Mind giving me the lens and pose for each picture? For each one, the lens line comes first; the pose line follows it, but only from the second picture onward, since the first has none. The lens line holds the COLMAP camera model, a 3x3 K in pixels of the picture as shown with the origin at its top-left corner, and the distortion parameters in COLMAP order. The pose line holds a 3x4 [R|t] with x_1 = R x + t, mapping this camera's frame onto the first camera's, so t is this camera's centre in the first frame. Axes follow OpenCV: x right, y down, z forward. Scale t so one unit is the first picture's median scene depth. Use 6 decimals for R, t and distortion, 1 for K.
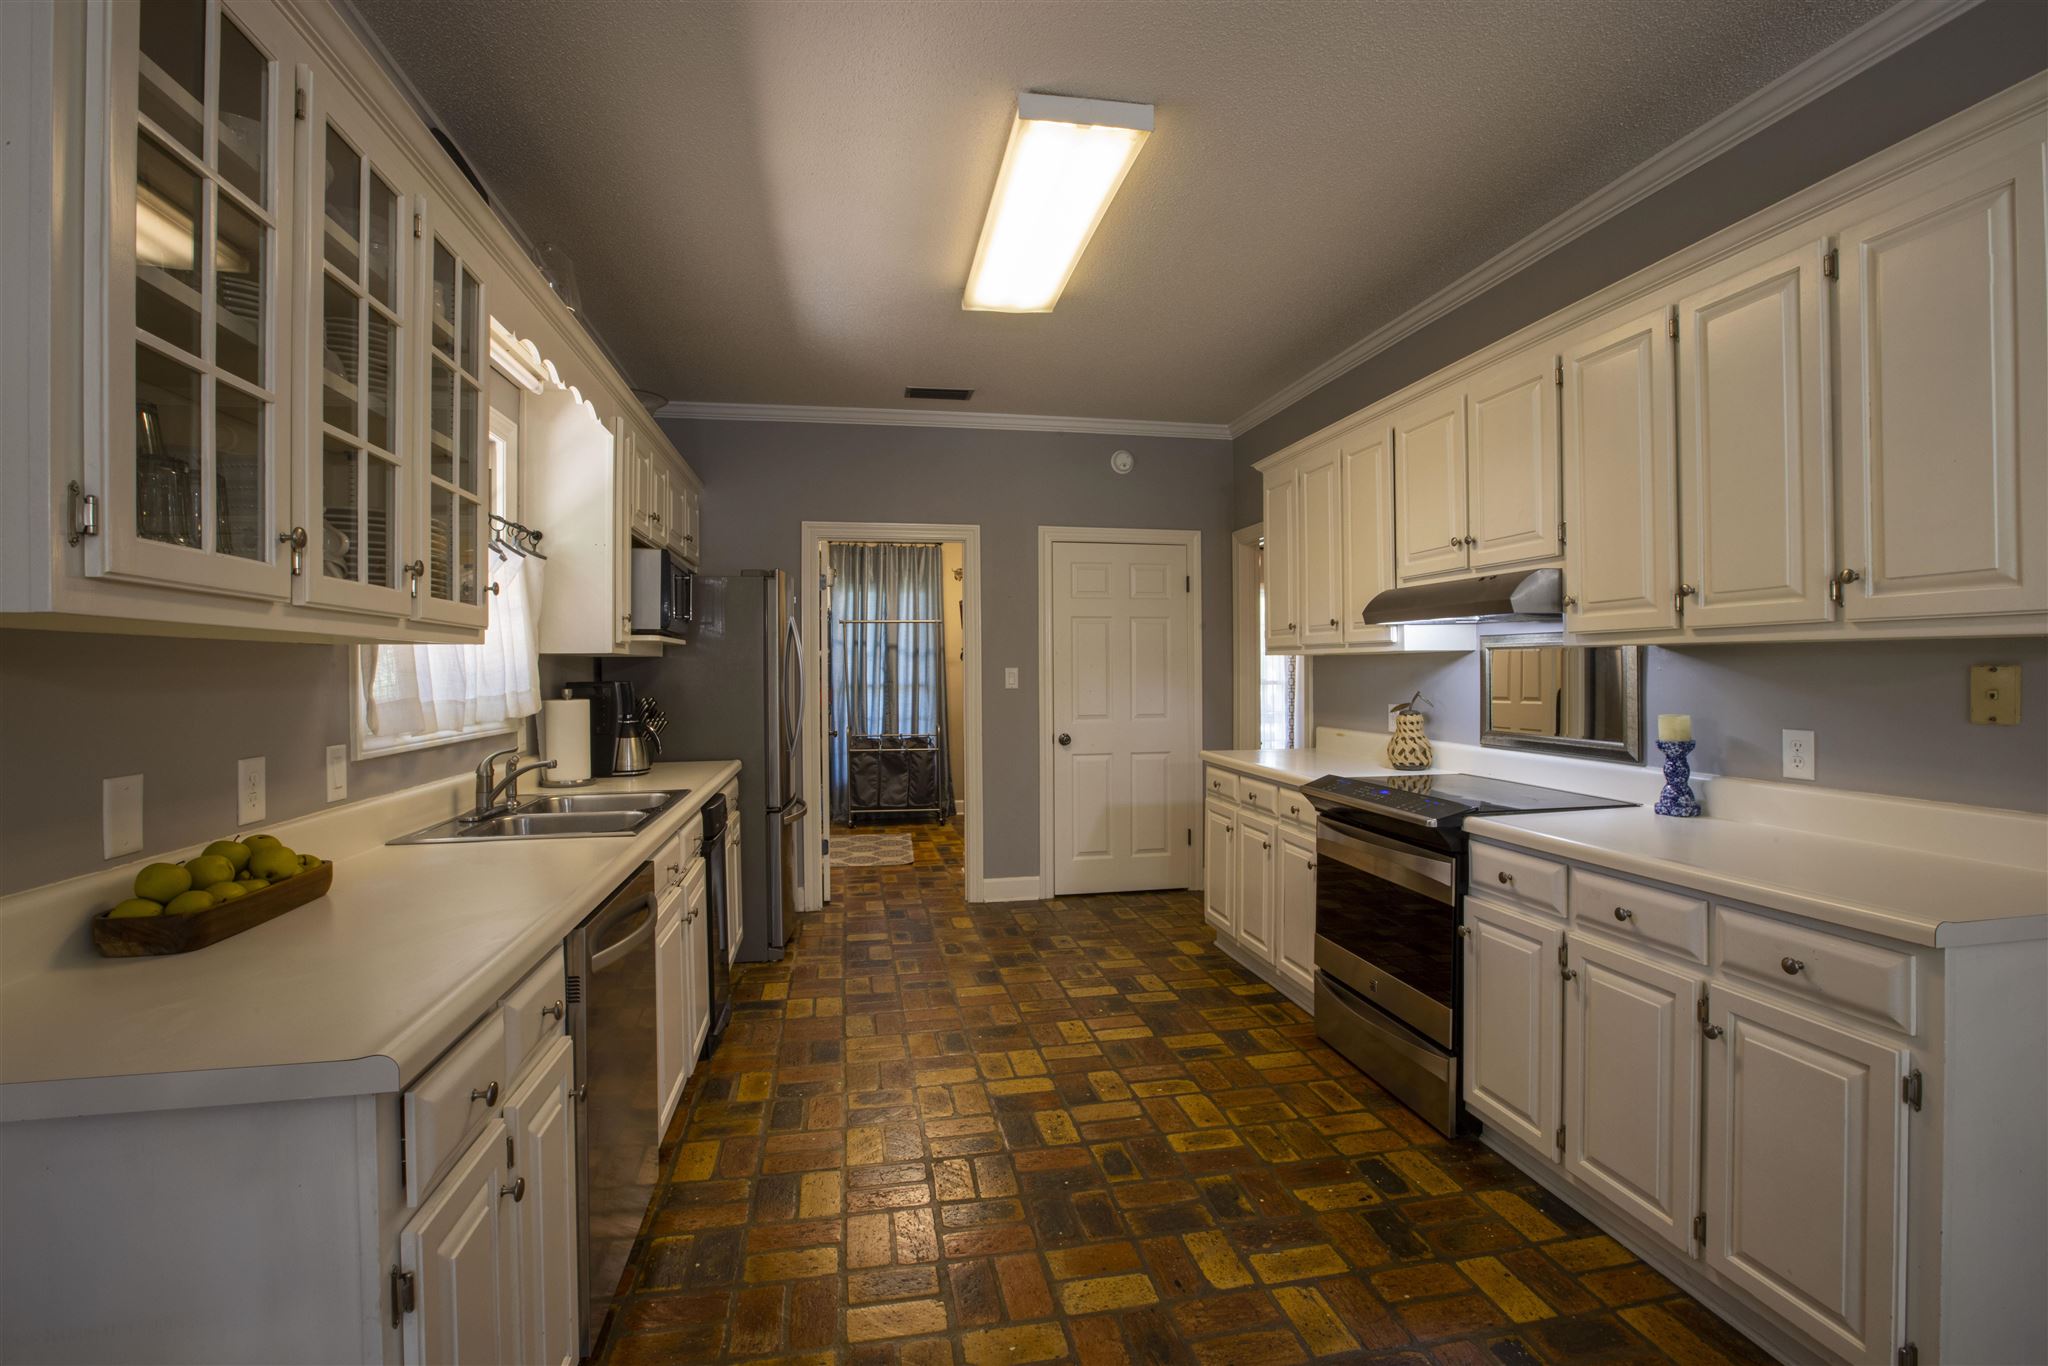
lens RADIAL K [[919.2, 0, 1026.4], [0, 919.2, 672.2], [0, 0, 1]] dist [-0.056673, 0.019645]
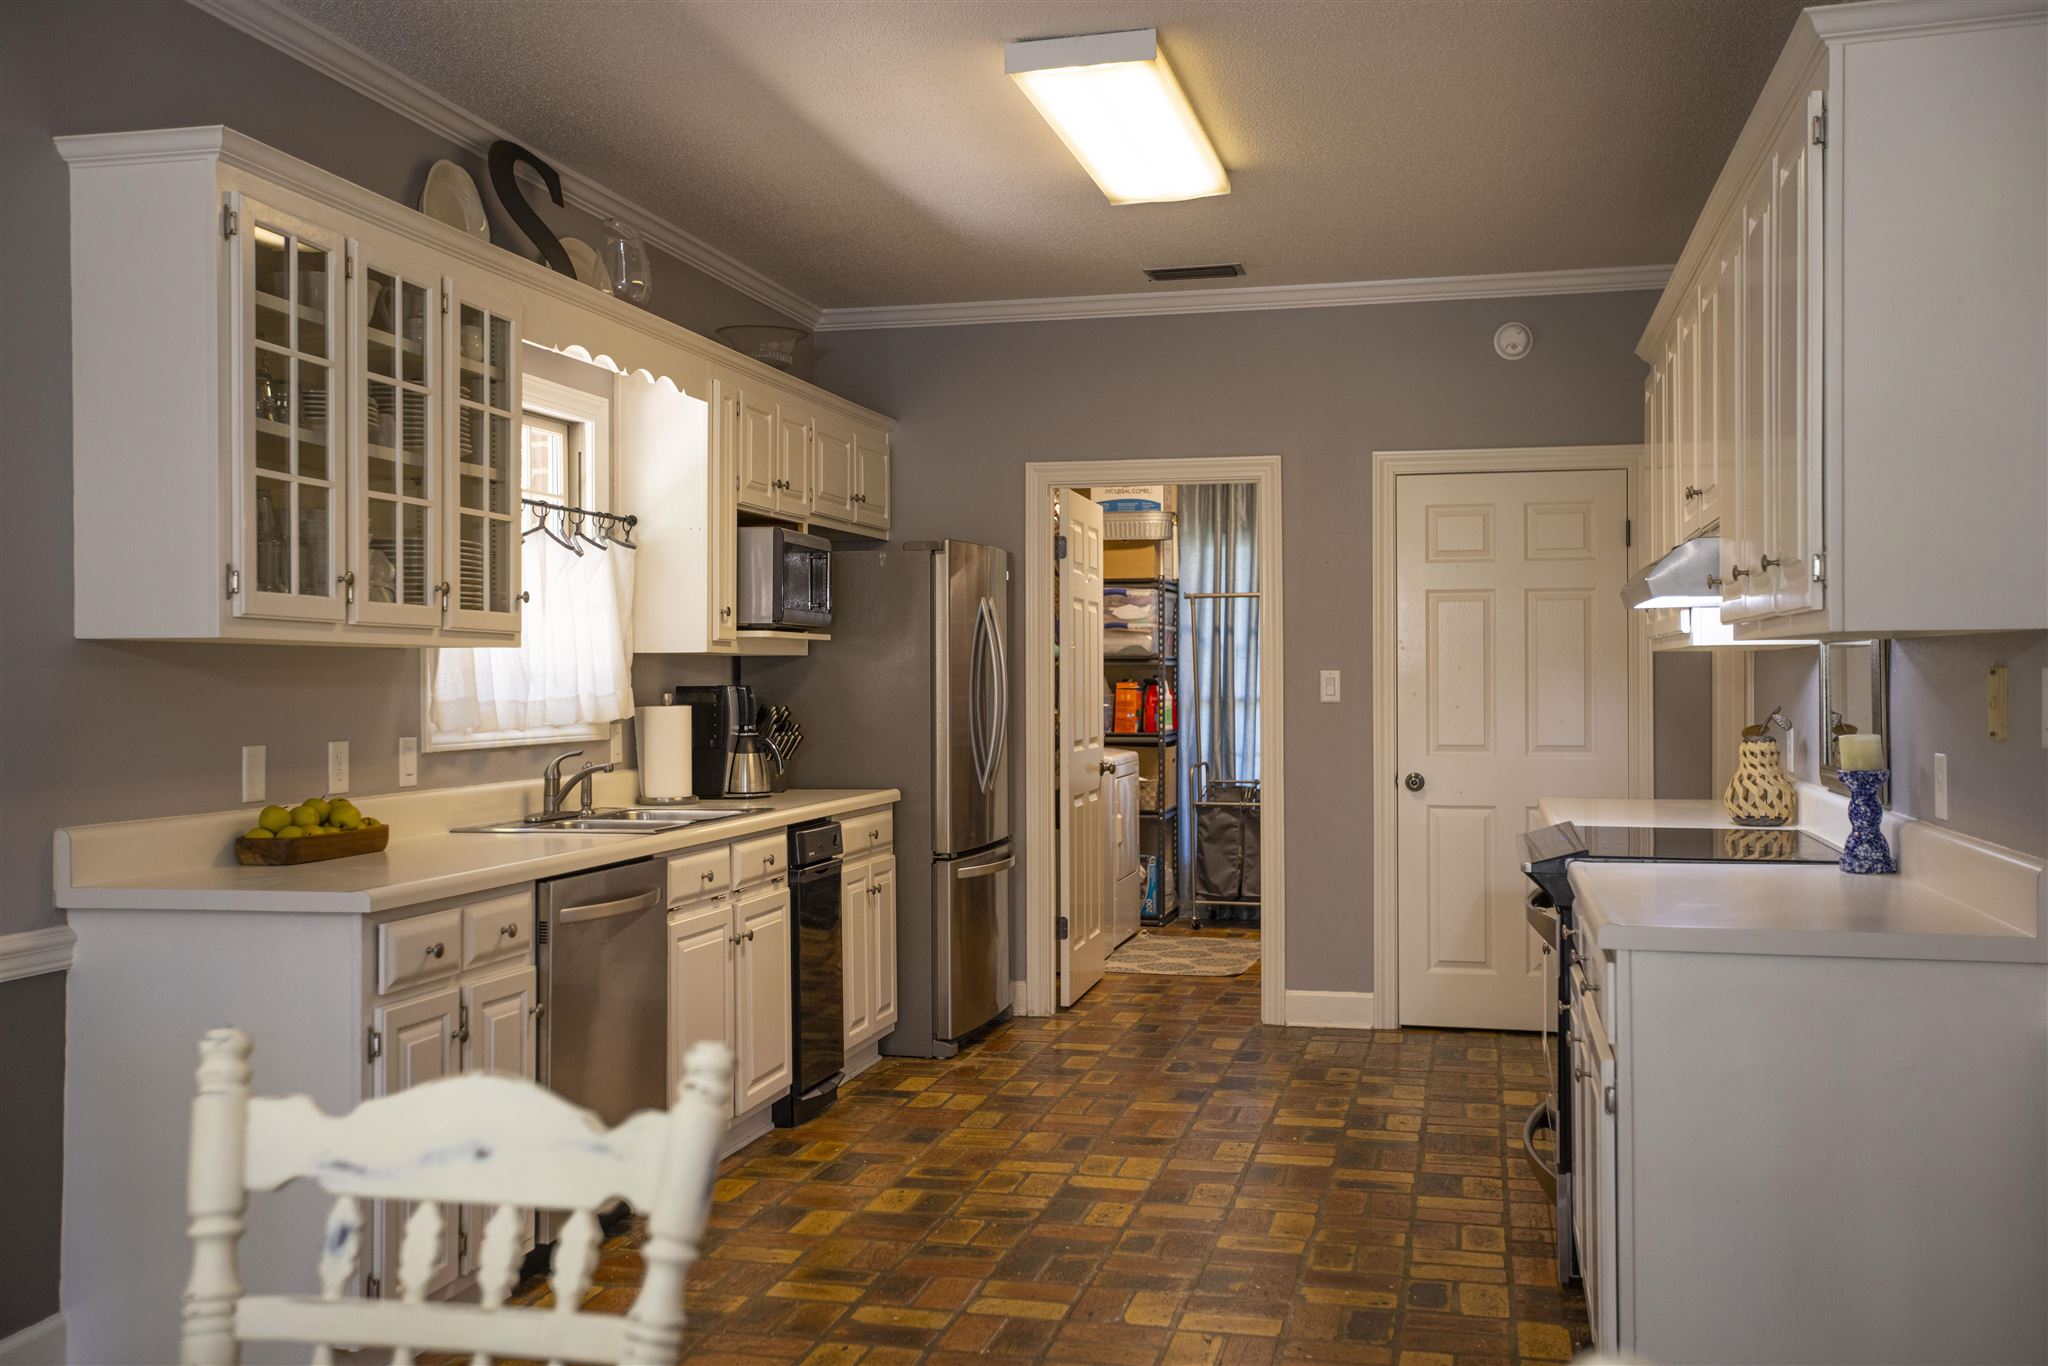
lens RADIAL K [[1905.0, 0, 1029.8], [0, 1905.0, 675.0], [0, 0, 1]] dist [0.004035, 0.124808]
pose [[0.911418, 0.001810, -0.411479, 0.581759], [-0.002956, 0.999993, -0.002149, 0.003606], [0.411472, 0.003175, 0.911417, -0.543449]]
